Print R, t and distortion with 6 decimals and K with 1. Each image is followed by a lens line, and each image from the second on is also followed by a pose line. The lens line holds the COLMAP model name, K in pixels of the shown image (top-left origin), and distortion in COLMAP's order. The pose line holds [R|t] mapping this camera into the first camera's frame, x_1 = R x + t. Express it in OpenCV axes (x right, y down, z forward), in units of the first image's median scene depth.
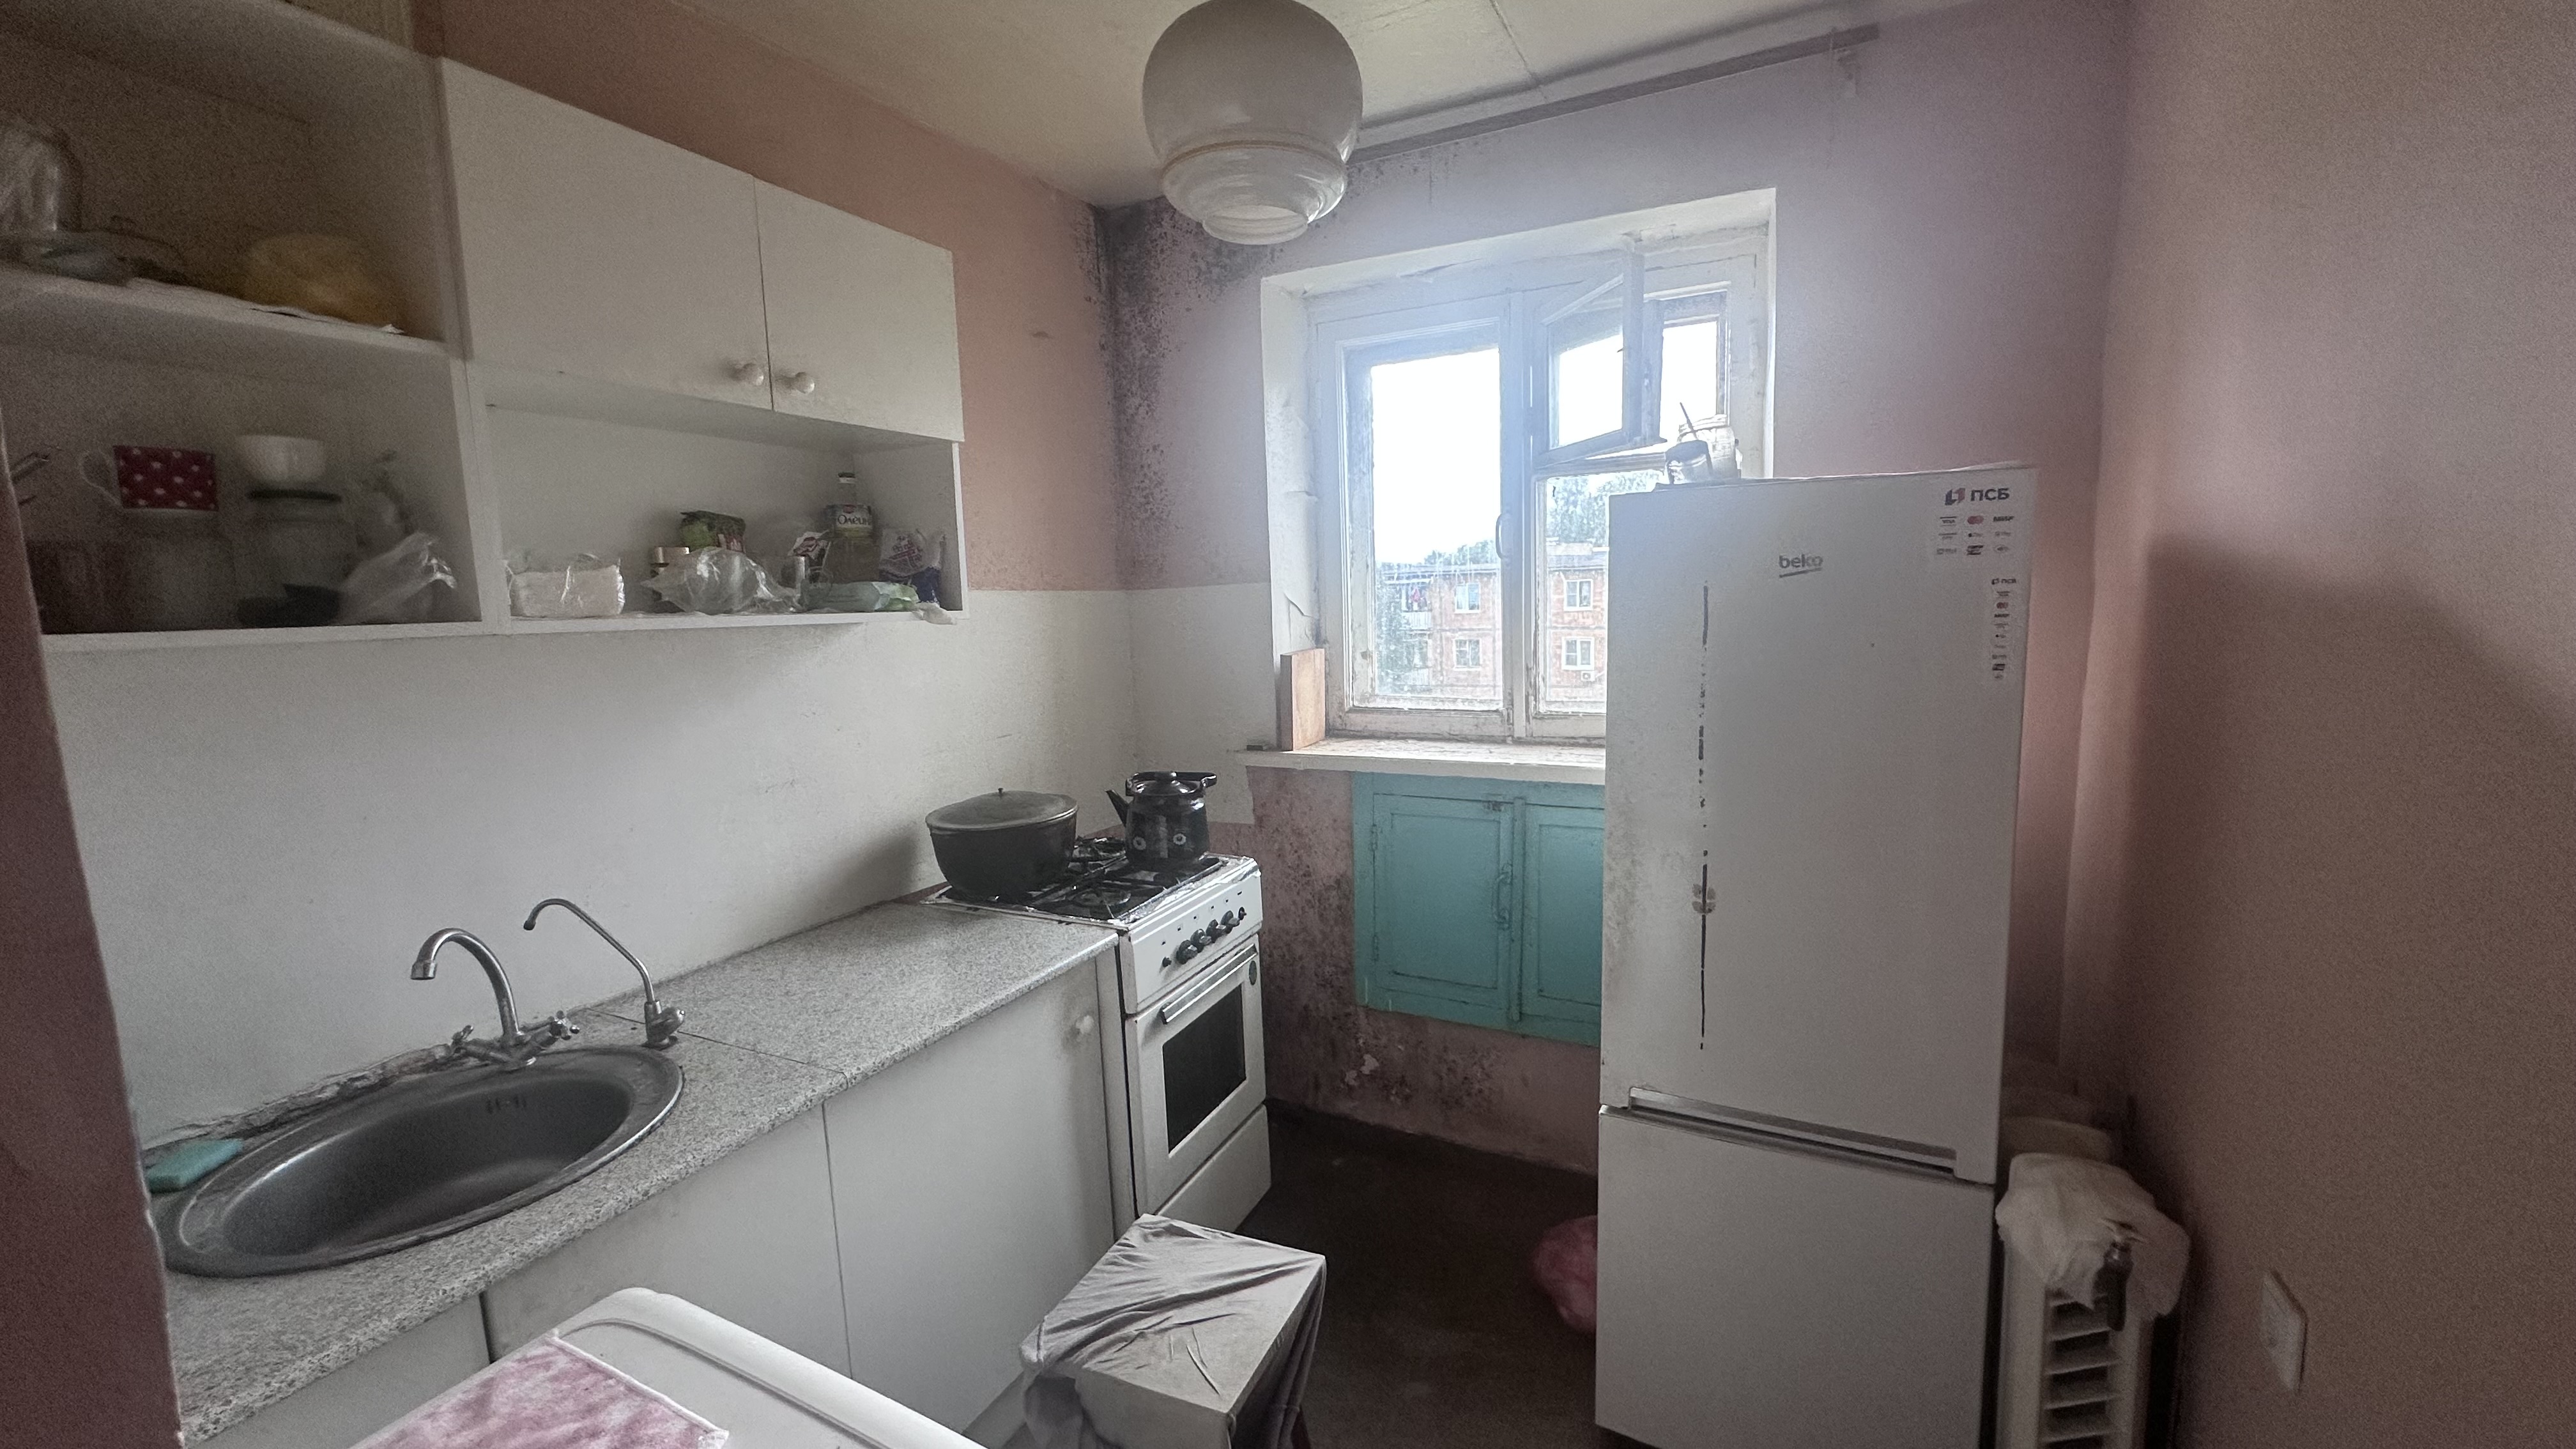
lens RADIAL K [[1021.0, 0, 1283.7], [0, 1021.0, 725.2], [0, 0, 1]] dist [-0.002278, 0.000032]
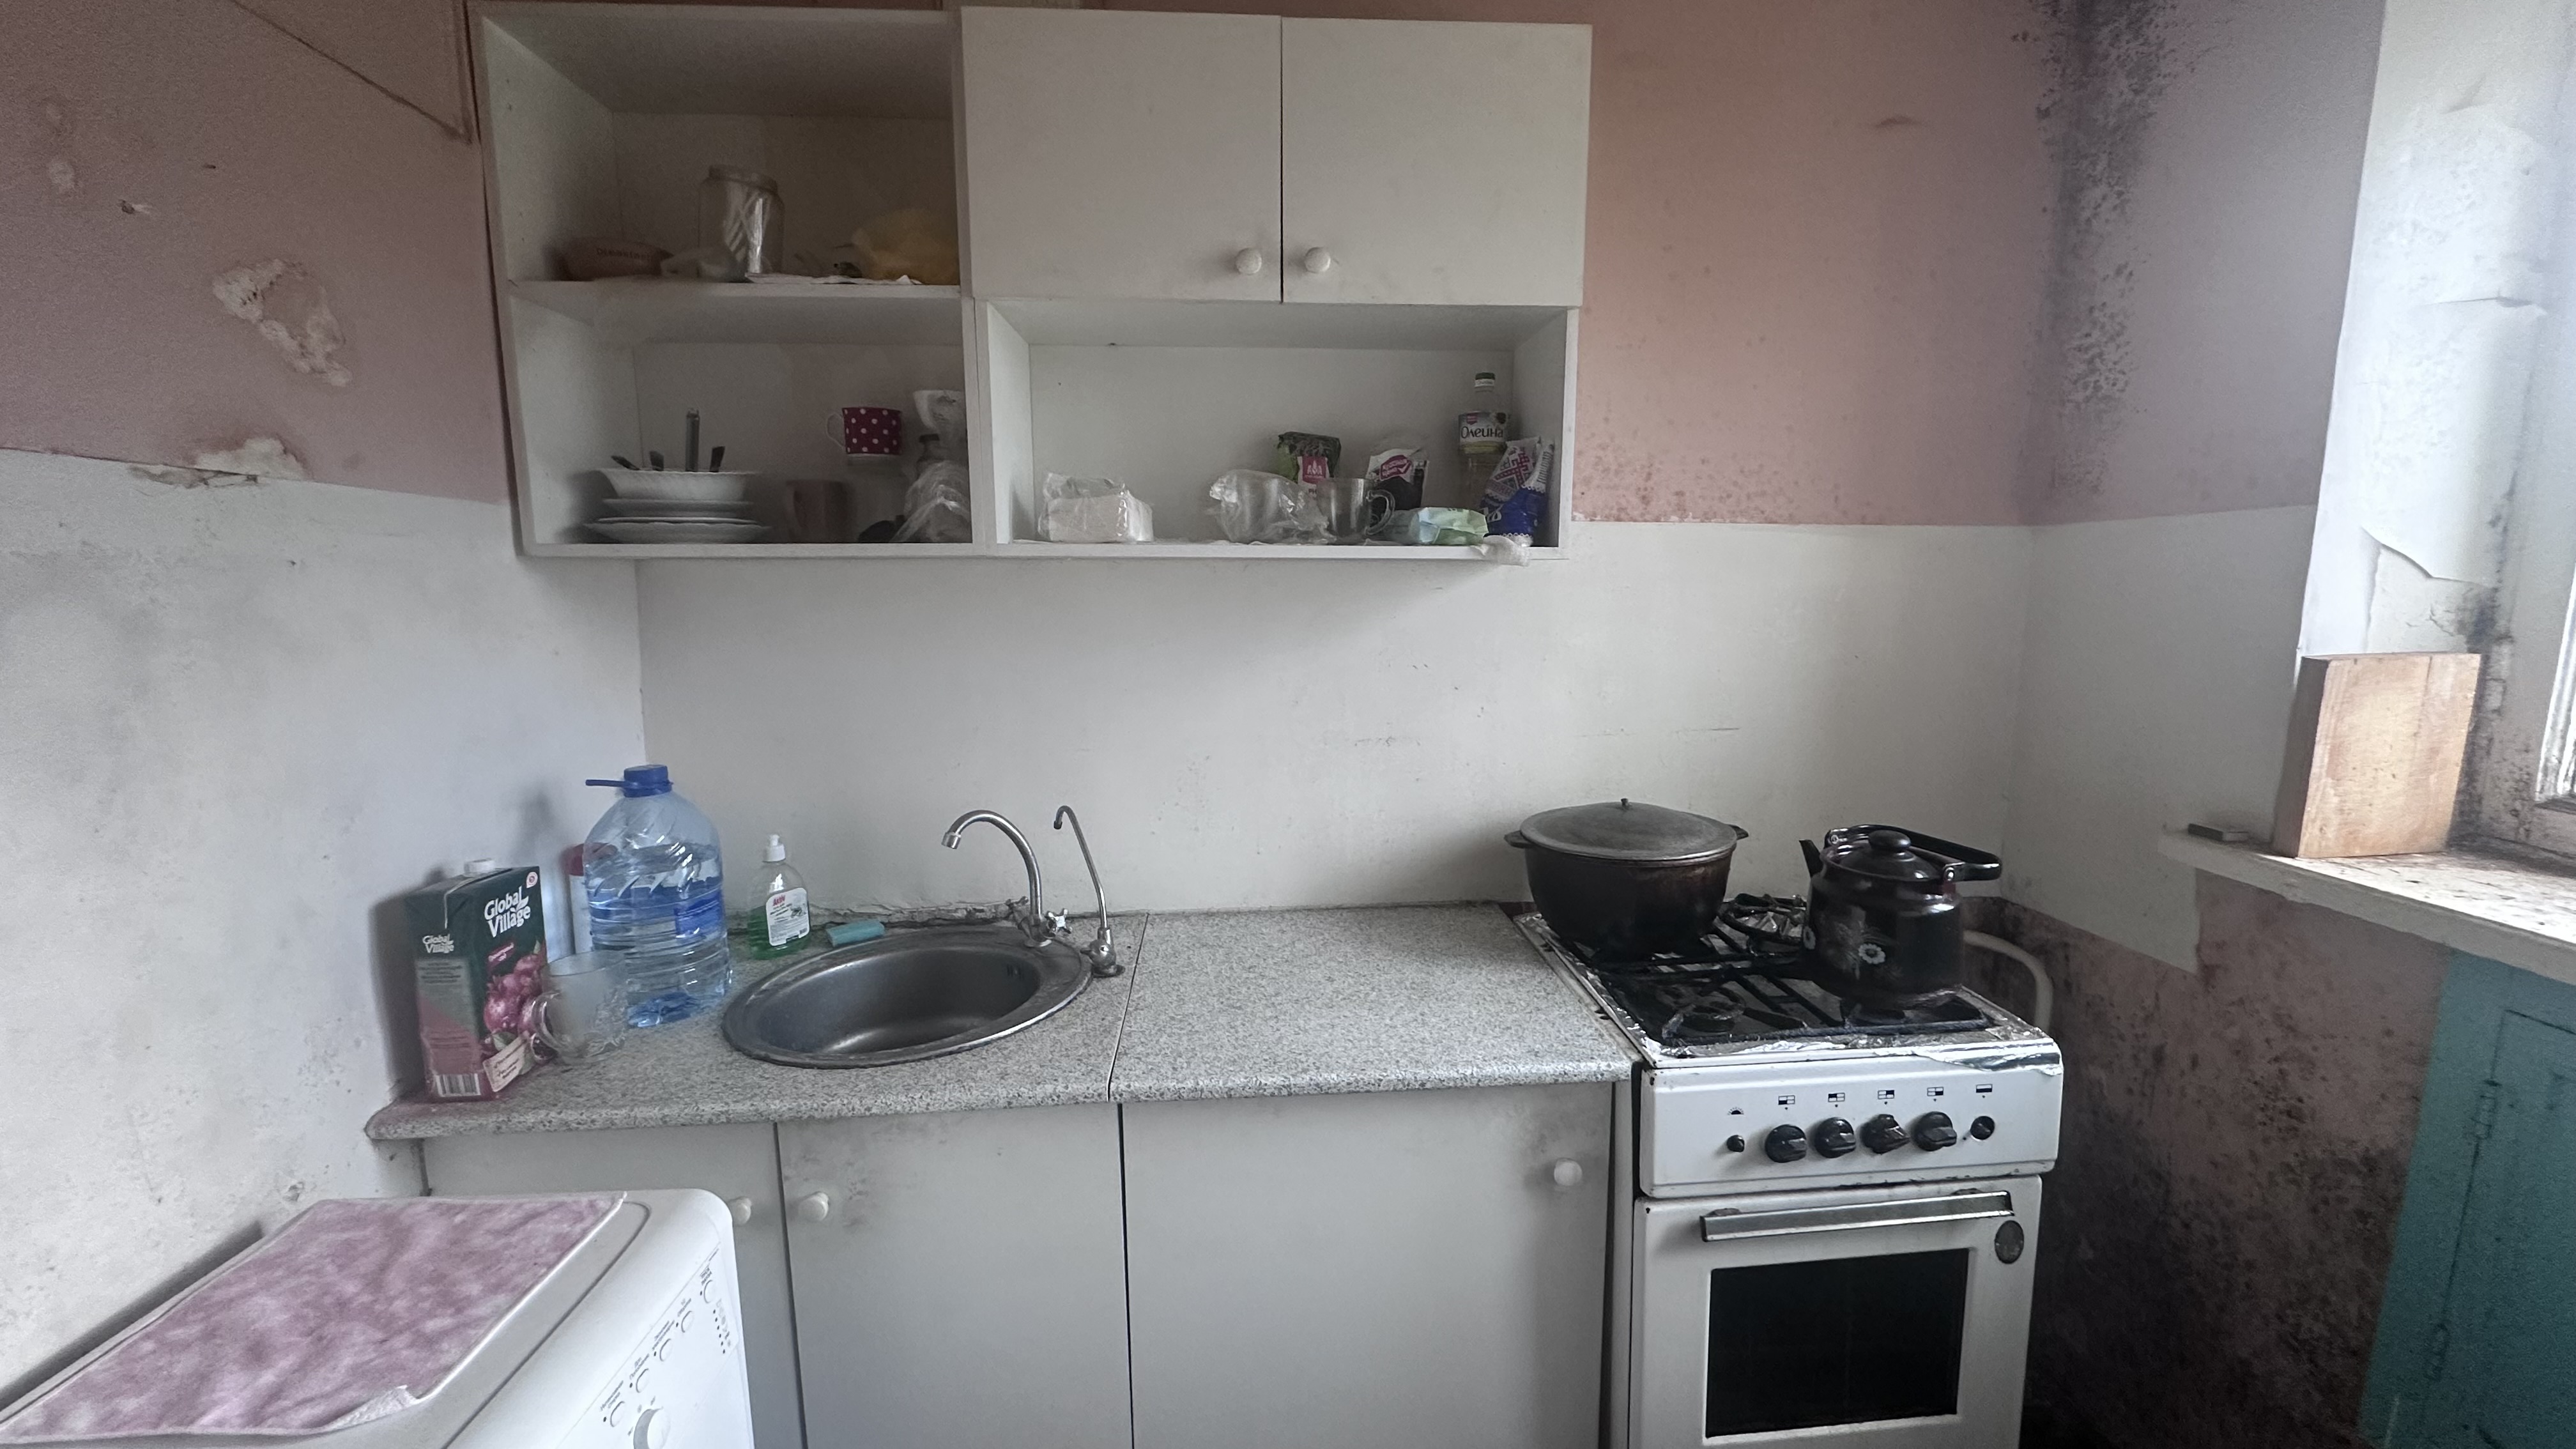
lens RADIAL K [[1021.0, 0, 1302.9], [0, 1021.0, 721.8], [0, 0, 1]] dist [-0.002278, 0.000032]
pose [[0.510642, 0.156718, -0.845390, 0.260083], [-0.118777, 0.986679, 0.111165, -0.056338], [0.851550, 0.043647, 0.522454, 0.545029]]
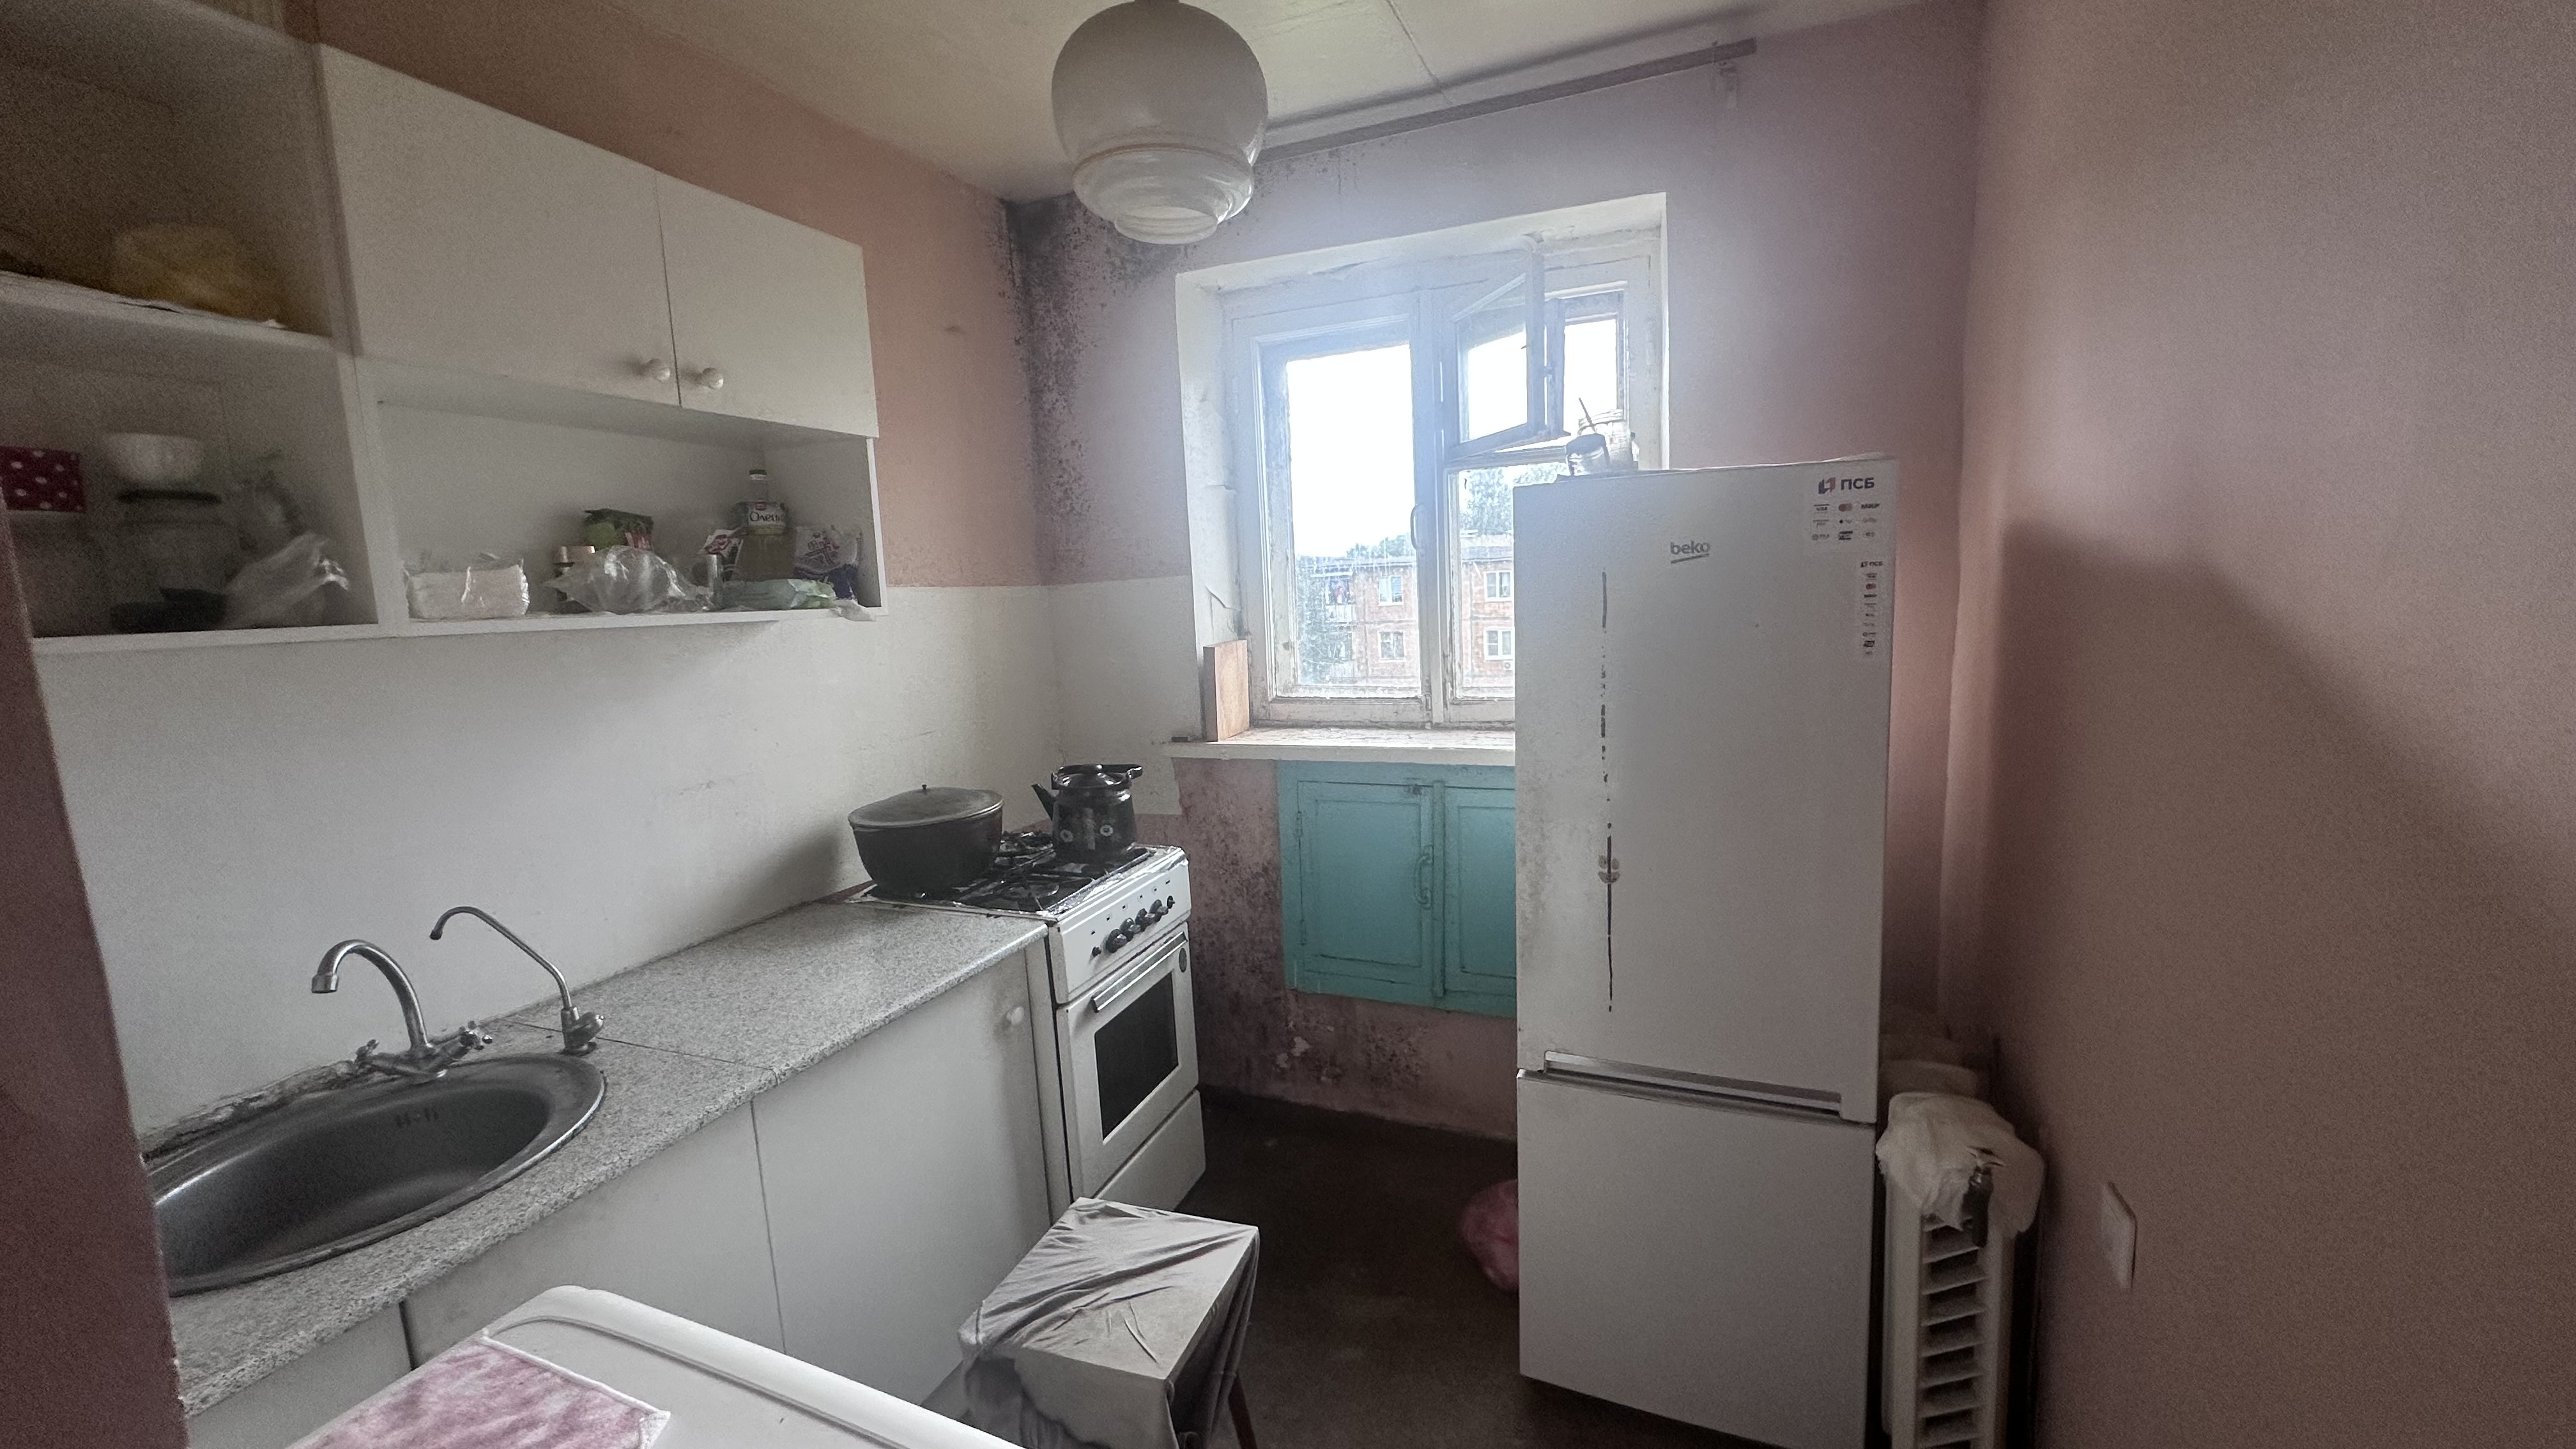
lens RADIAL K [[1021.0, 0, 1283.3], [0, 1021.0, 723.9], [0, 0, 1]] dist [-0.002278, 0.000032]
pose [[0.997243, -0.023196, 0.070490, 0.004804], [0.022906, 0.999726, 0.004913, 0.006828], [-0.070585, -0.003285, 0.997500, -0.026261]]
